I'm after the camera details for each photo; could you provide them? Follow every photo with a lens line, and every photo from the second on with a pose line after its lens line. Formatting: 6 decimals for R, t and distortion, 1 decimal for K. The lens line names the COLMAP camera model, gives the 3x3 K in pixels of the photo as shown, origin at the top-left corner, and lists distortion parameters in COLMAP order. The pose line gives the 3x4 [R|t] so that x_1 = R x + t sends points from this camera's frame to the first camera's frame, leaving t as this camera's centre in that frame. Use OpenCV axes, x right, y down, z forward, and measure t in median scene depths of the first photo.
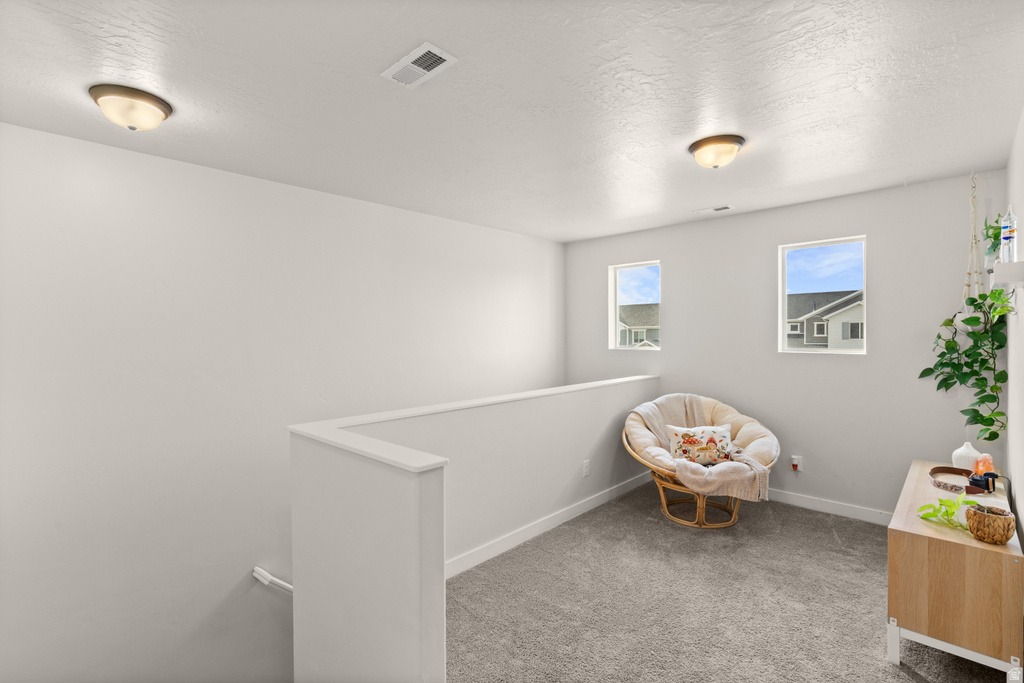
lens RADIAL K [[471.4, 0, 512.0], [0, 471.4, 341.5], [0, 0, 1]] dist [-0.000527, 0.000461]
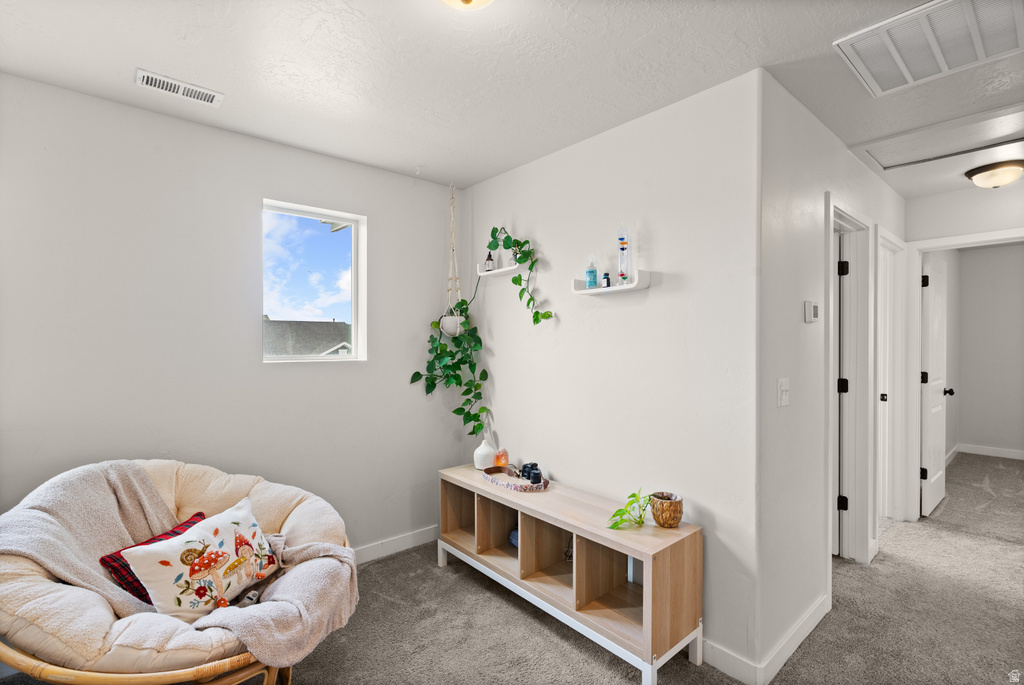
lens RADIAL K [[471.4, 0, 512.0], [0, 471.4, 342.5], [0, 0, 1]] dist [-0.000527, 0.000461]
pose [[0.091957, 0.000991, 0.995763, -0.058758], [0.009206, 0.999956, -0.001846, -0.000488], [-0.995720, 0.009337, 0.091943, 0.720516]]
